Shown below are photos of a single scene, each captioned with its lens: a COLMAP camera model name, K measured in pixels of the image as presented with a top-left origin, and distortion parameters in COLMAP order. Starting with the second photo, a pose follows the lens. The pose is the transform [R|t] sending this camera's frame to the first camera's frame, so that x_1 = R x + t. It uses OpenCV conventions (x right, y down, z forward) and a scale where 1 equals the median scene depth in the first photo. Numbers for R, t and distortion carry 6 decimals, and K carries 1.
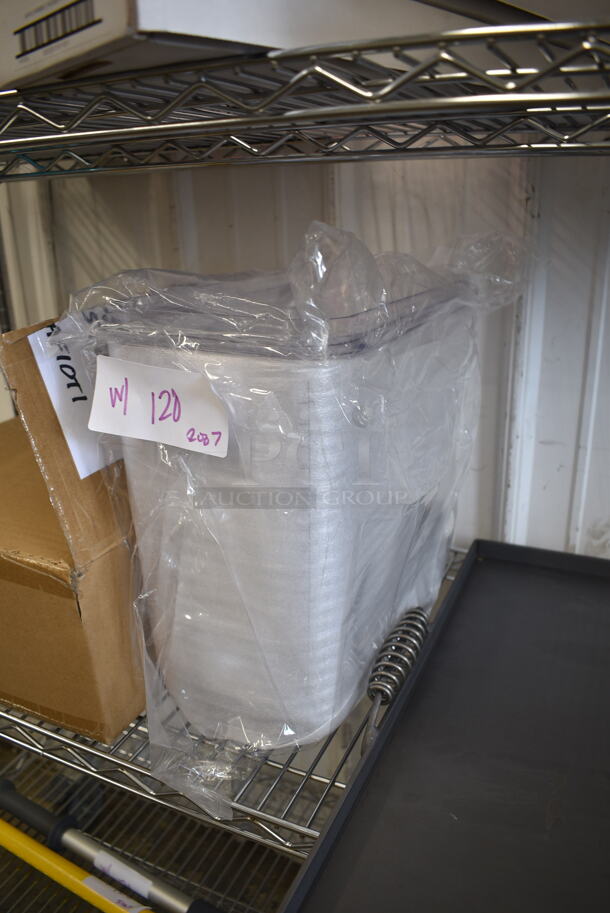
lens RADIAL K [[704.1, 0, 303.0], [0, 704.1, 453.8], [0, 0, 1]] dist [-0.089962, -0.017330]
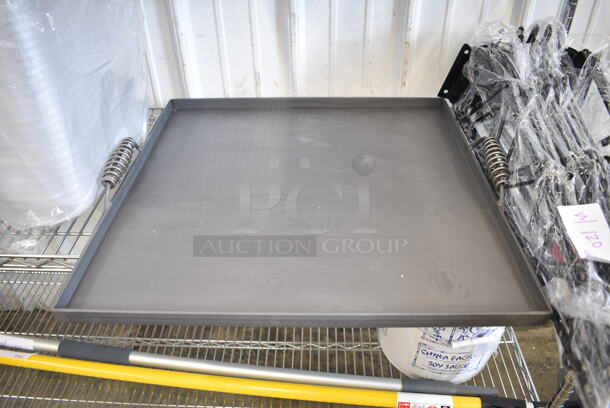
lens RADIAL K [[470.4, 0, 305.9], [0, 470.4, 204.3], [0, 0, 1]] dist [-0.089962, -0.017330]
pose [[0.916334, -0.232154, 0.326245, 0.178385], [0.131839, 0.944264, 0.301635, 0.097788], [-0.378088, -0.233386, 0.895869, -0.320761]]
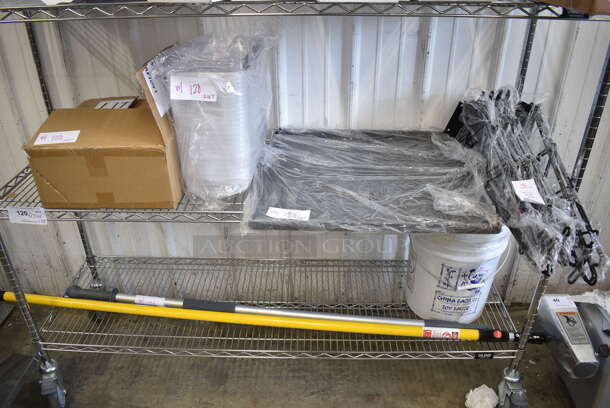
lens RADIAL K [[470.4, 0, 304.0], [0, 470.4, 202.4], [0, 0, 1]] dist [-0.089962, -0.017330]
pose [[0.913982, -0.183315, 0.361984, -0.499604], [0.122788, 0.975254, 0.183856, 0.094536], [-0.386730, -0.123593, 0.913873, -1.071163]]
